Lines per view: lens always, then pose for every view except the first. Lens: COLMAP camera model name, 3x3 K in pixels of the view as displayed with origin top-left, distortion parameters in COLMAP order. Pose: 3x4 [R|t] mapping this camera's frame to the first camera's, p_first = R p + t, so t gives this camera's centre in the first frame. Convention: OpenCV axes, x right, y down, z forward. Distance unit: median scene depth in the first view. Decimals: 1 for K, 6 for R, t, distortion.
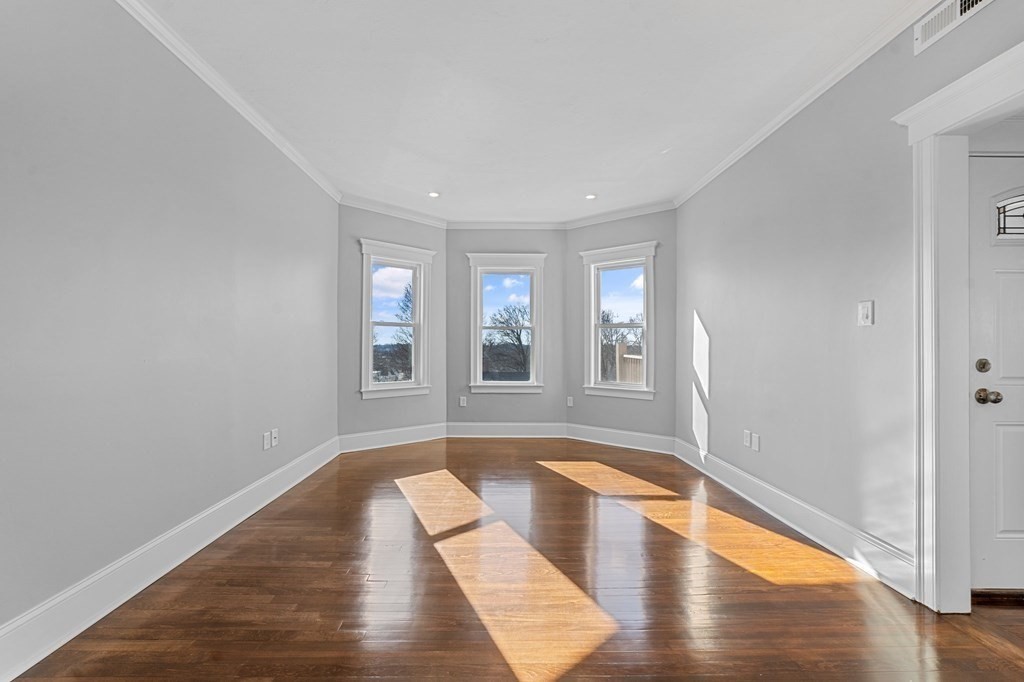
lens RADIAL K [[425.3, 0, 514.2], [0, 425.3, 344.4], [0, 0, 1]] dist [-0.000591, 0.000297]
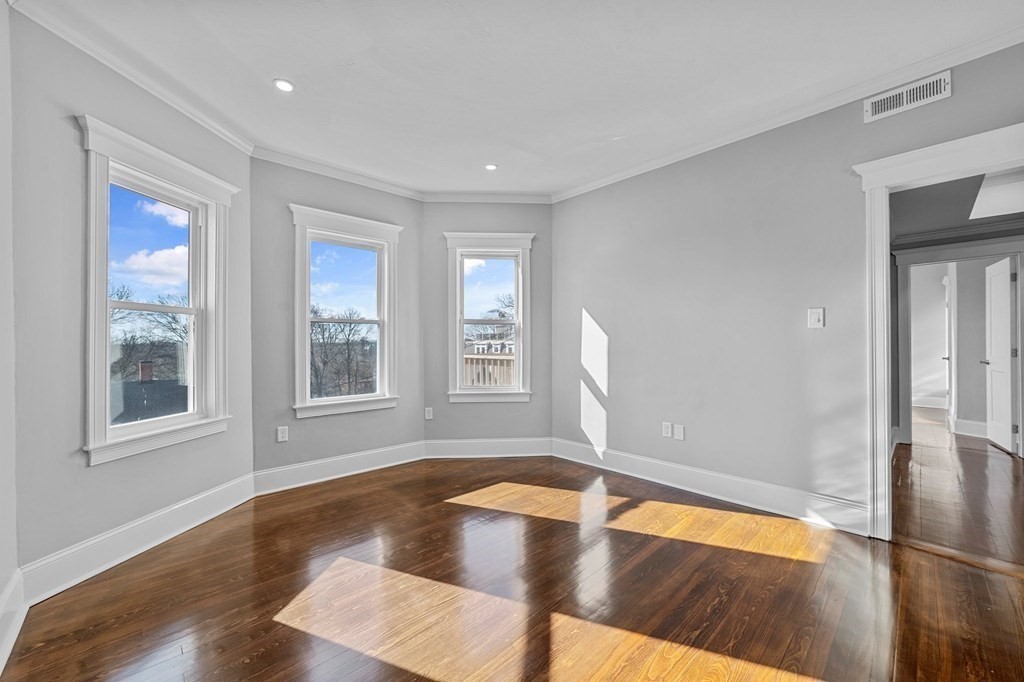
lens RADIAL K [[400.7, 0, 509.2], [0, 400.7, 342.2], [0, 0, 1]] dist [-0.027849, 0.010937]
pose [[0.737044, -0.006111, 0.675817, -0.315089], [0.004406, 0.999981, 0.004237, -0.005263], [-0.675831, -0.000145, 0.737057, 0.382737]]
